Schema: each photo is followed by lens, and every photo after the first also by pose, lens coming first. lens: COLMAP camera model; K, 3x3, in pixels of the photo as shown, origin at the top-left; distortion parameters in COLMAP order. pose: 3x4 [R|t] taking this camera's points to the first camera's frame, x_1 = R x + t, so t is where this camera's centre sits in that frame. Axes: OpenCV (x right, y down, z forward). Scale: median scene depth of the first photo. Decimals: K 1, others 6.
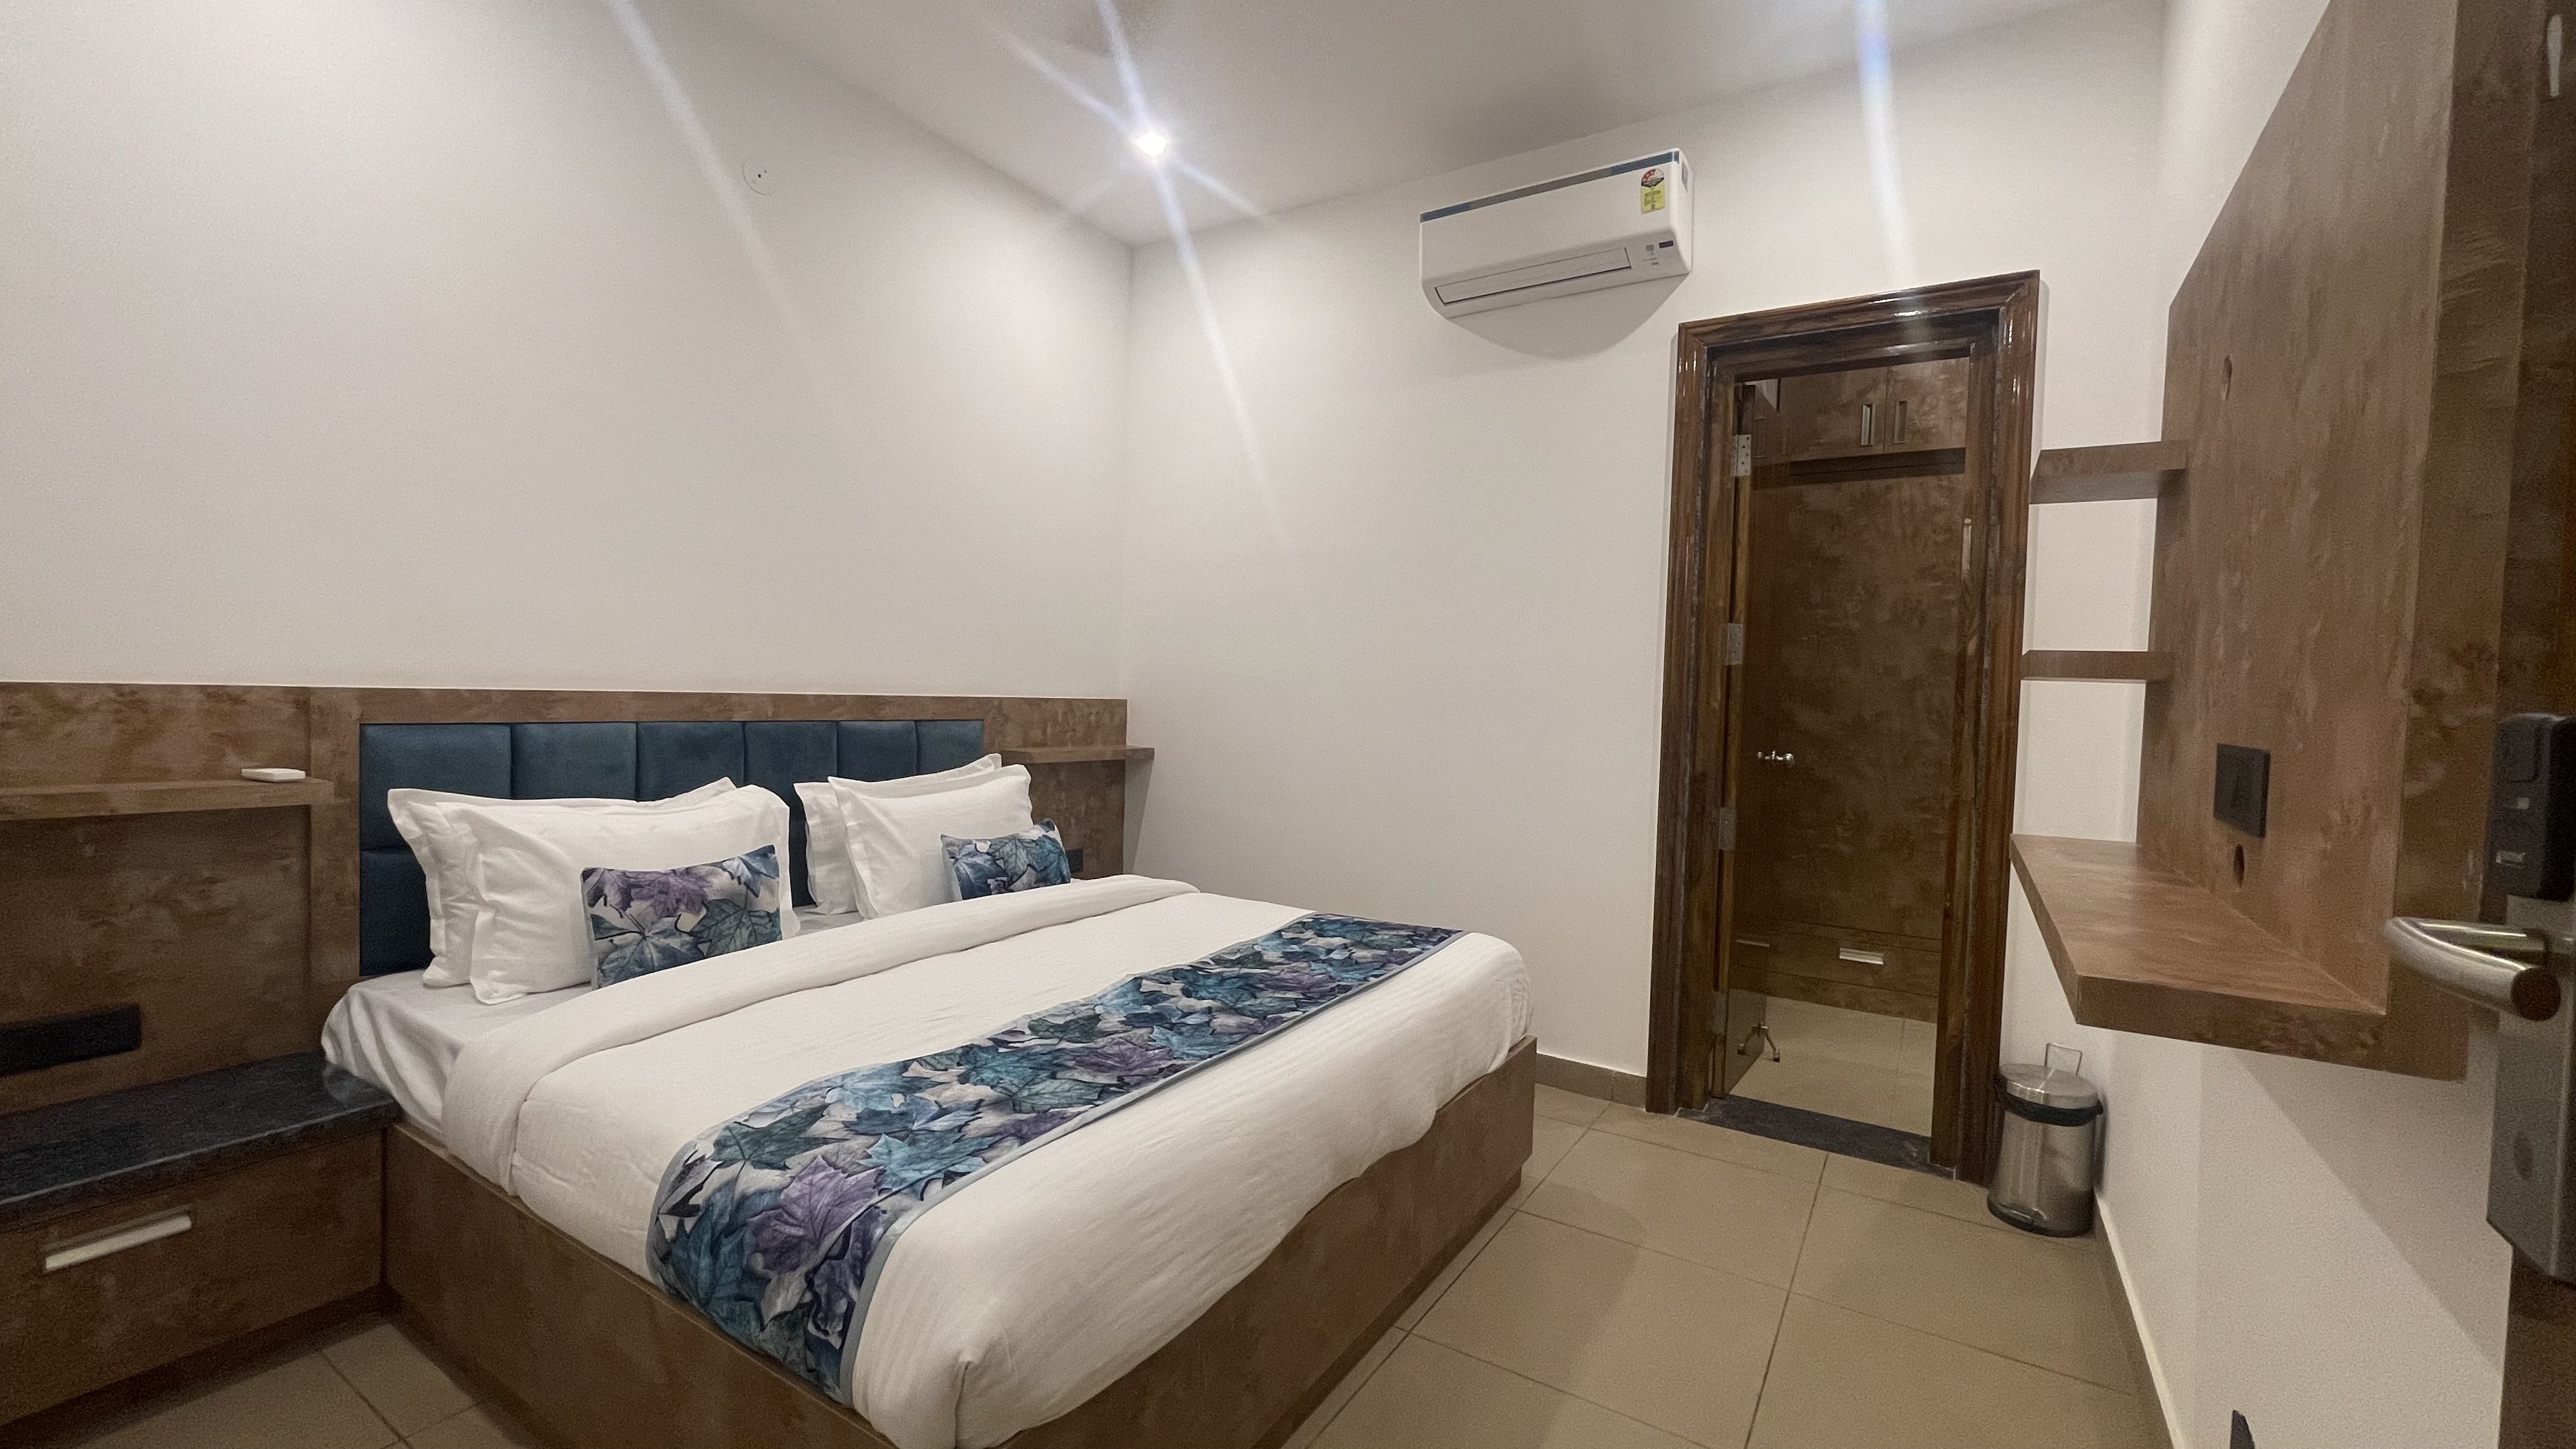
lens RADIAL K [[1060.8, 0, 1274.3], [0, 1060.8, 728.1], [0, 0, 1]] dist [0.000678, 0.000011]
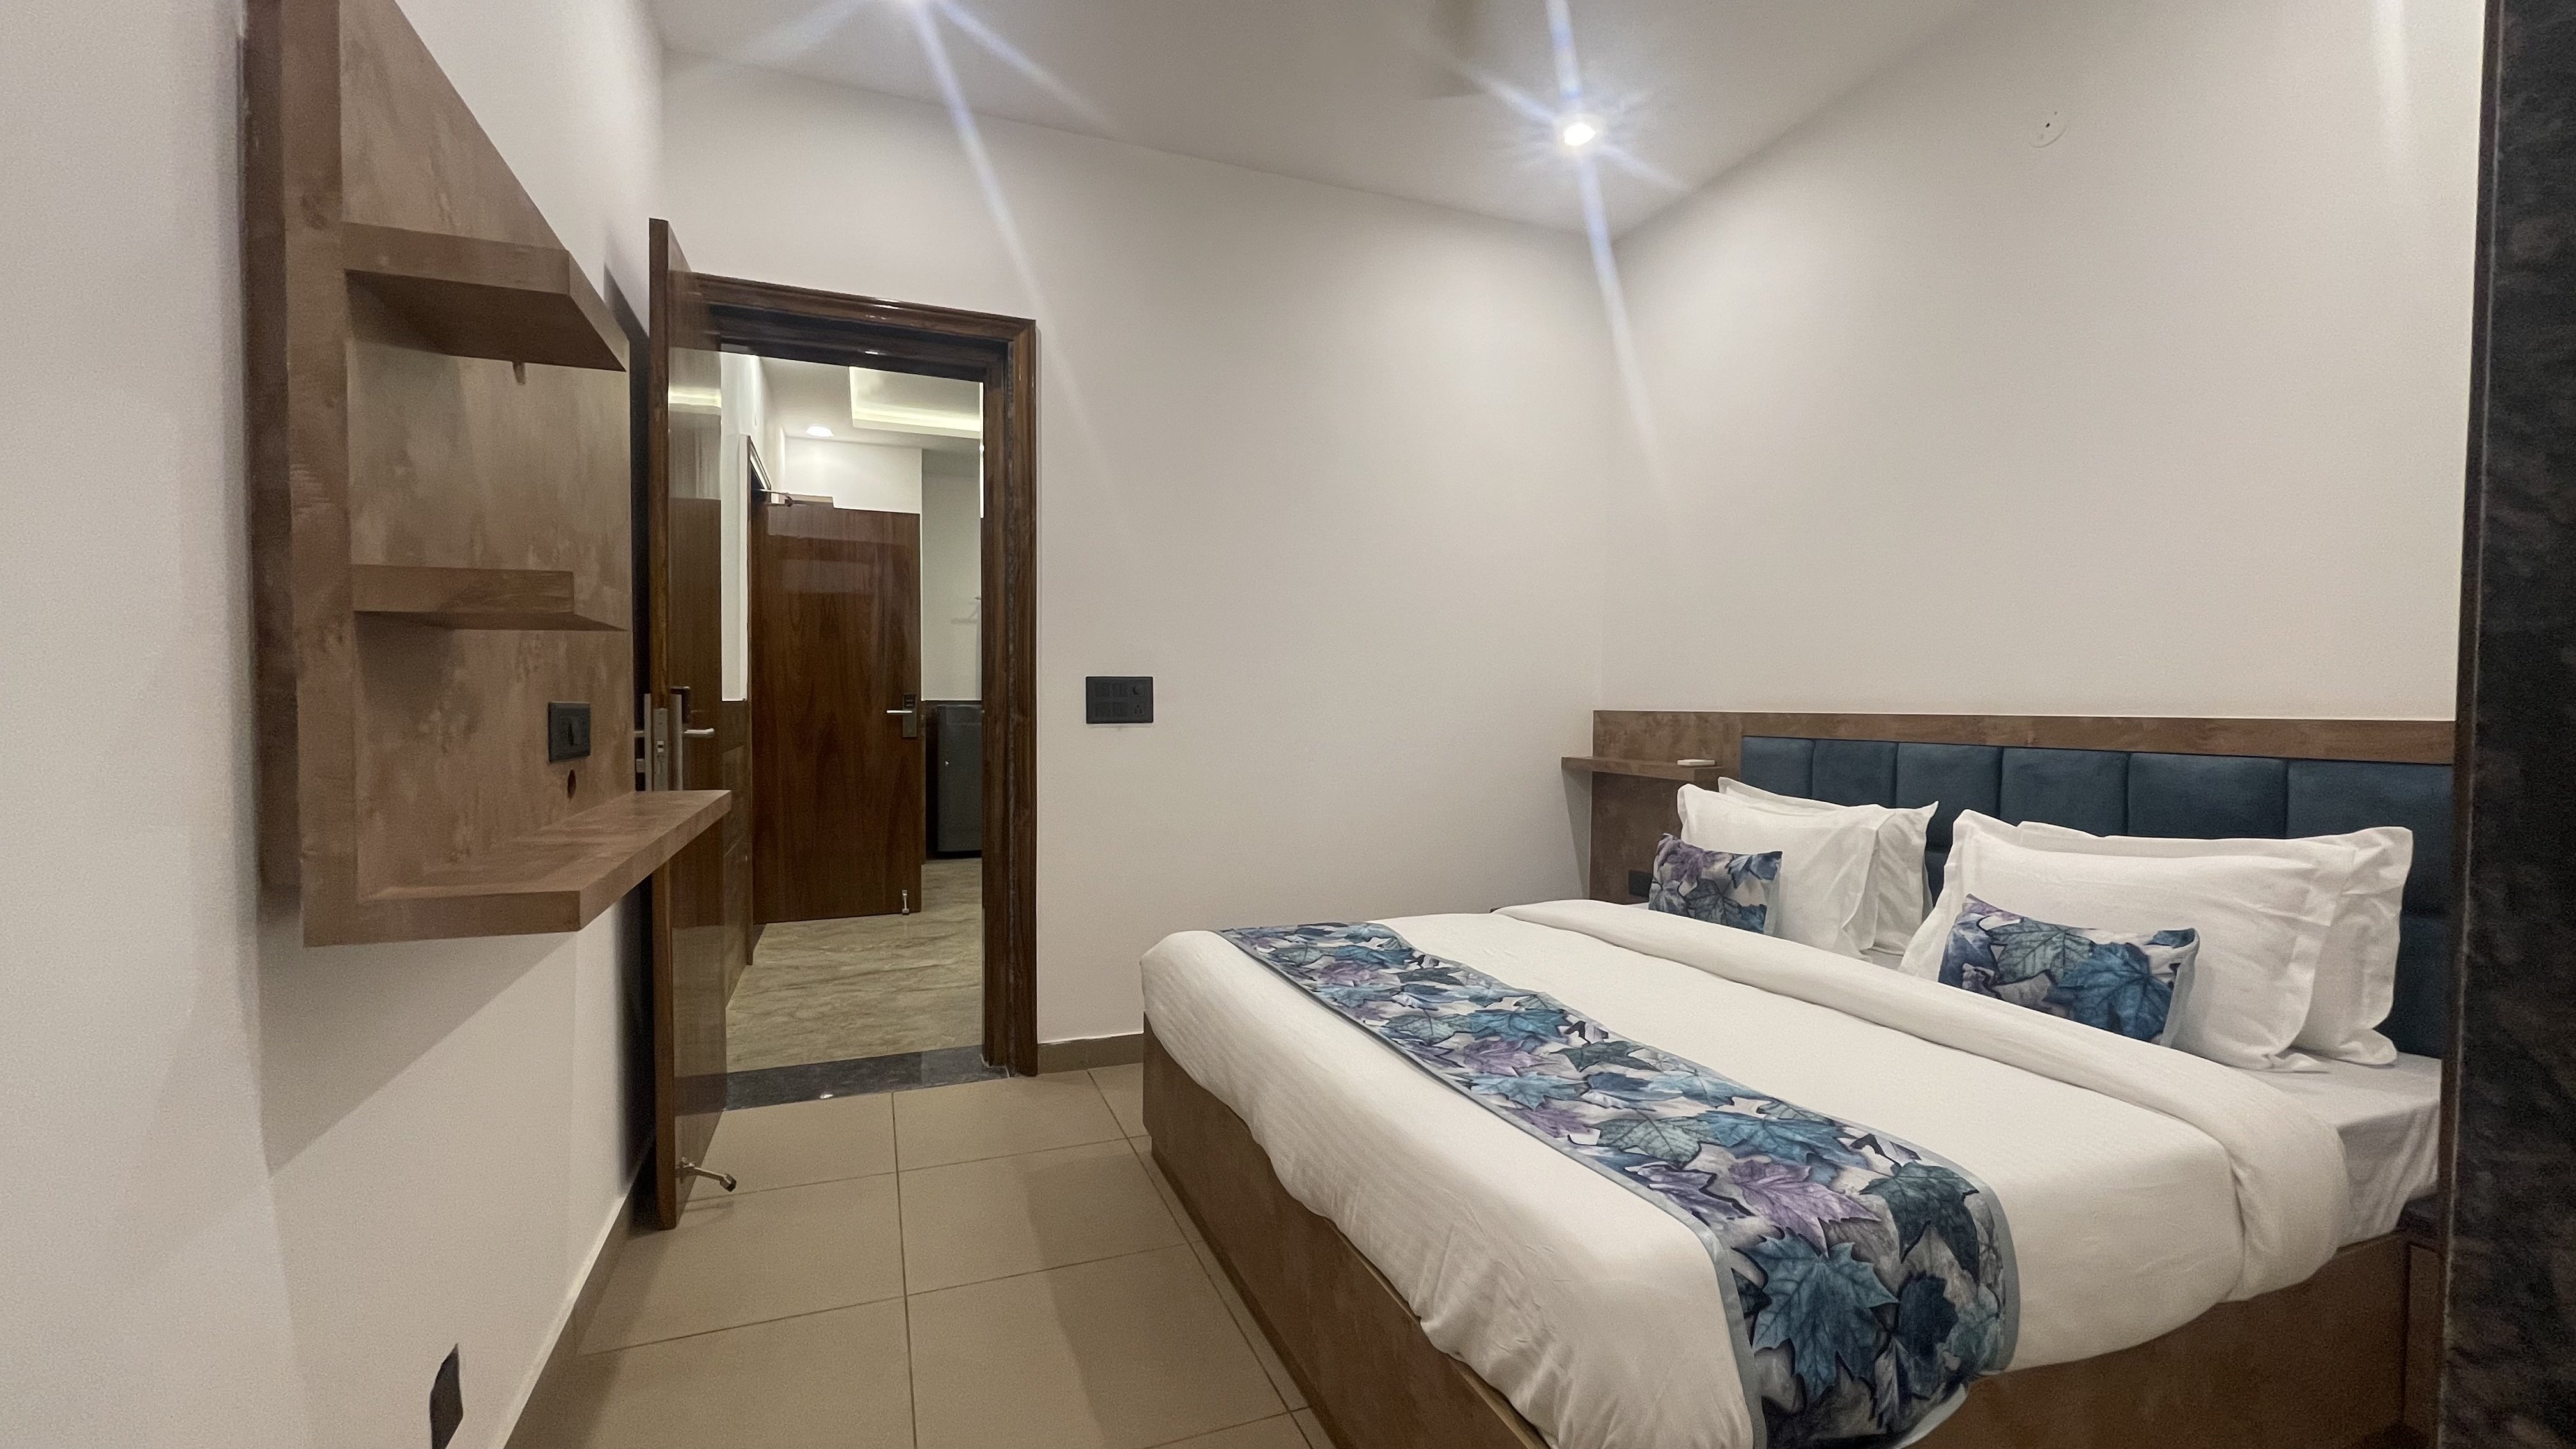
lens RADIAL K [[1060.8, 0, 1274.3], [0, 1060.8, 733.4], [0, 0, 1]] dist [0.000678, 0.000011]
pose [[-0.572548, -0.004988, -0.819856, 0.753750], [-0.050271, 0.998314, 0.029033, -0.015383], [0.818328, 0.057837, -0.571833, 1.274076]]
